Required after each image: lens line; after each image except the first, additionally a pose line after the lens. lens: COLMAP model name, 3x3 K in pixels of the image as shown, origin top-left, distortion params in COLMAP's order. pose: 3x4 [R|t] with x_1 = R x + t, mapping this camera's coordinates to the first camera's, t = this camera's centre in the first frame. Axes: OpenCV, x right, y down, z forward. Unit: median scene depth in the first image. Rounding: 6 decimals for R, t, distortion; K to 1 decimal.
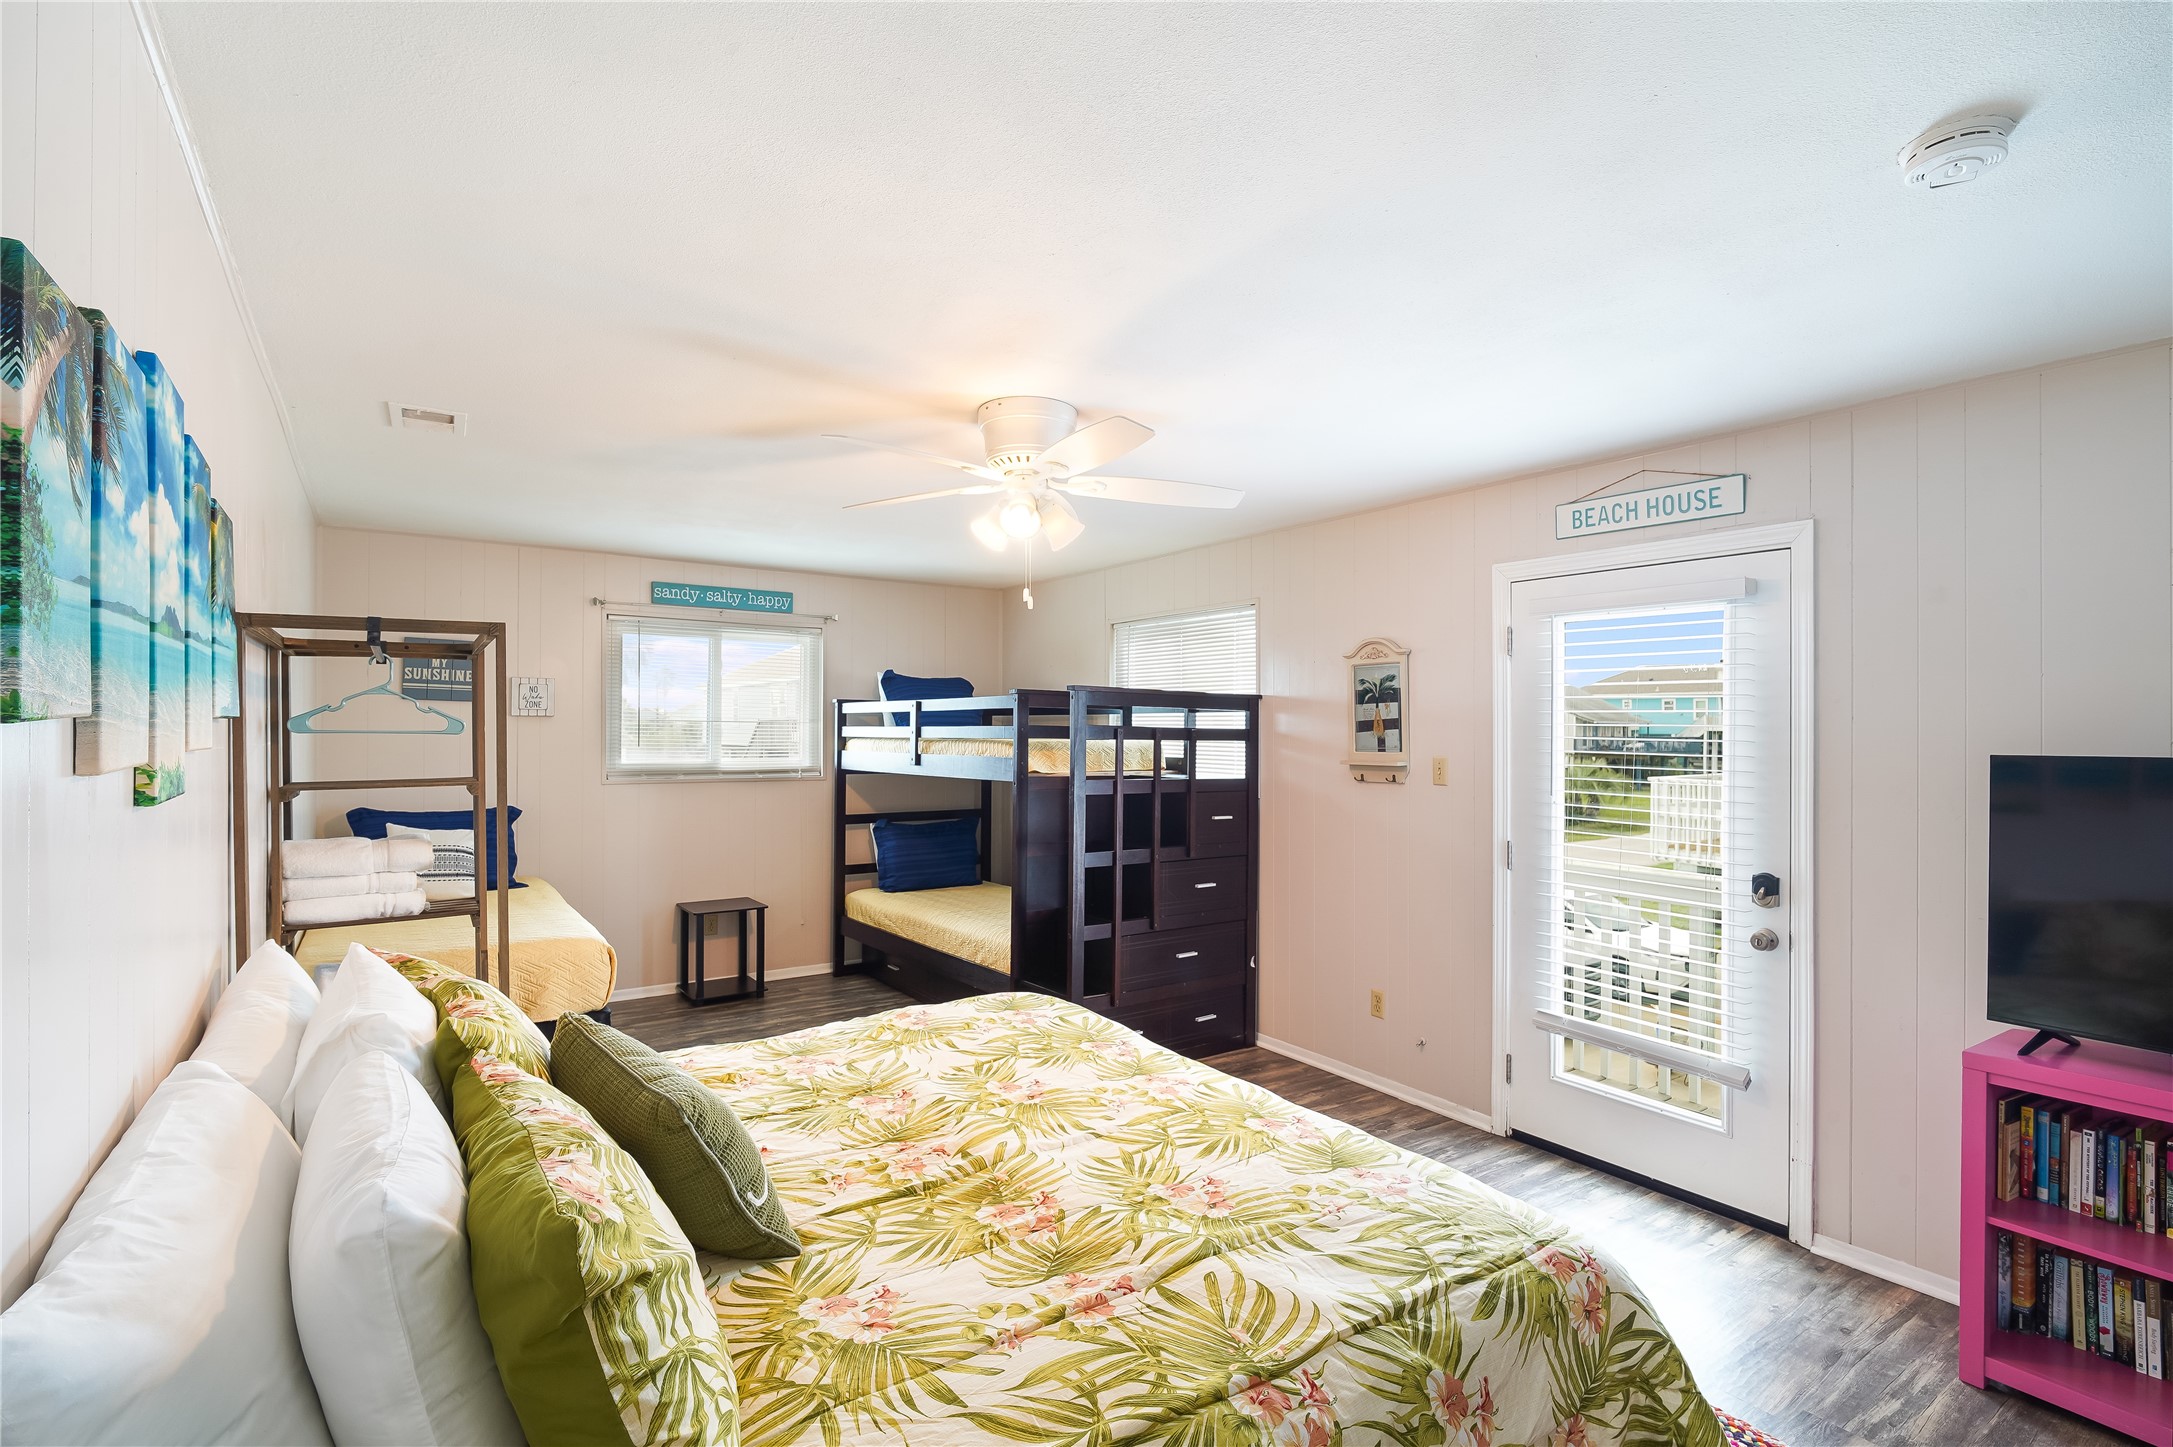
lens RADIAL K [[1022.1, 0, 1091.8], [0, 1022.1, 730.6], [0, 0, 1]] dist [-0.001914, -0.001260]
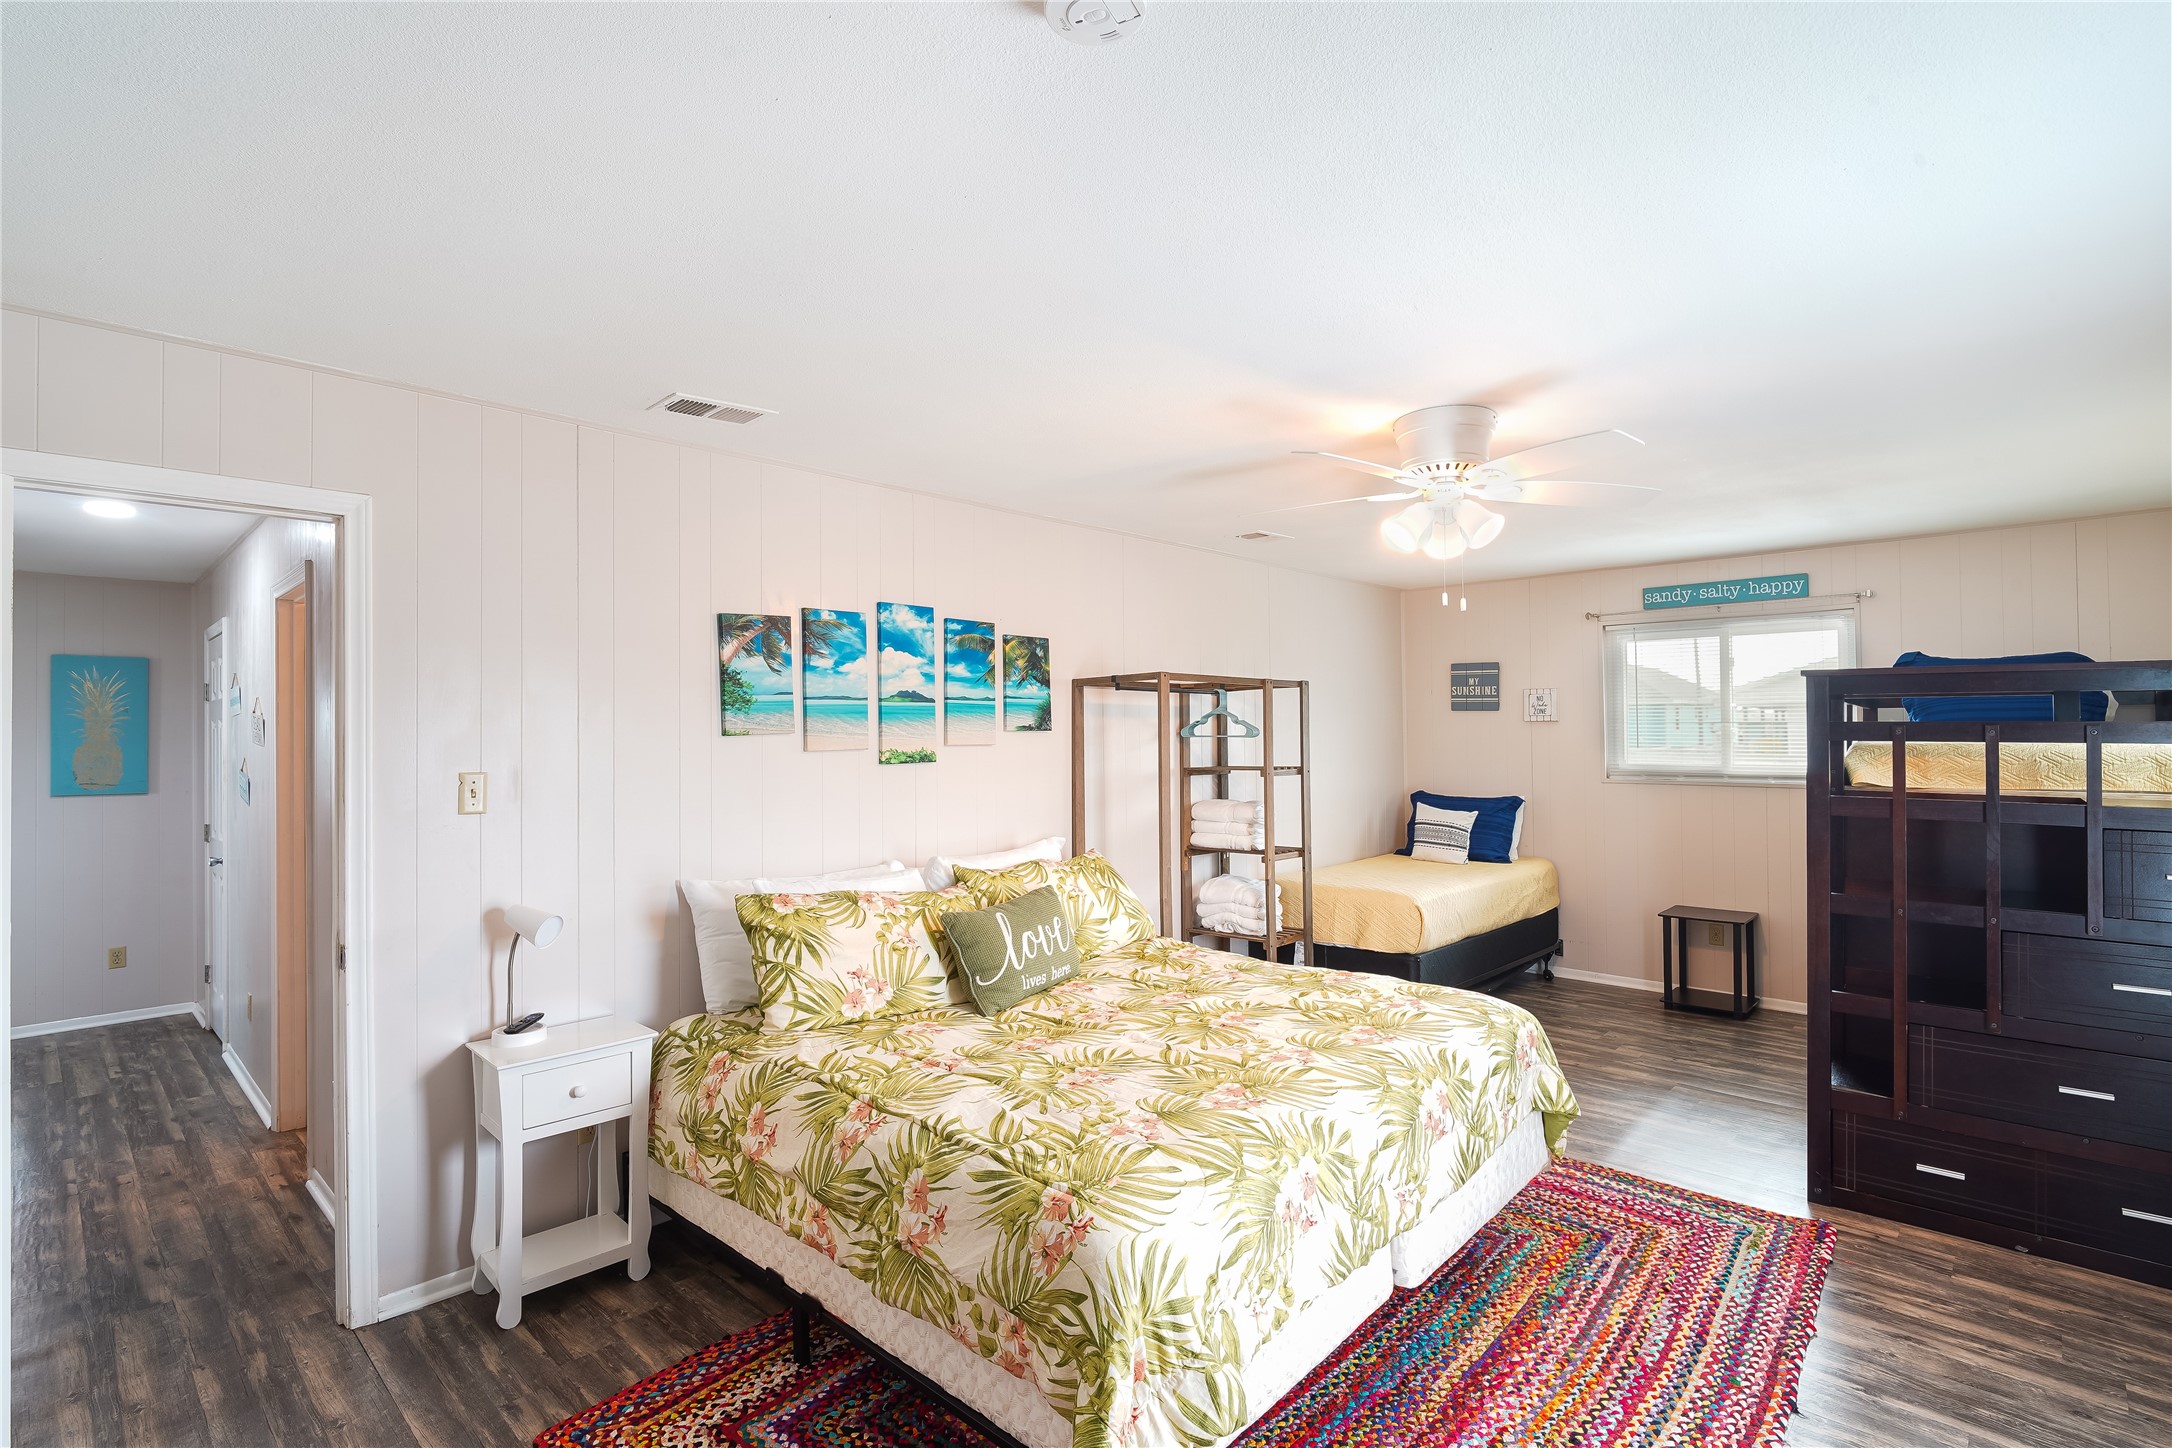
lens RADIAL K [[1021.7, 0, 1091.3], [0, 1021.7, 731.1], [0, 0, 1]] dist [-0.001914, -0.001260]
pose [[0.203343, -0.009532, -0.979061, 1.203786], [0.007071, 0.999941, -0.008267, 0.007492], [0.979082, -0.005242, 0.203398, 0.622825]]
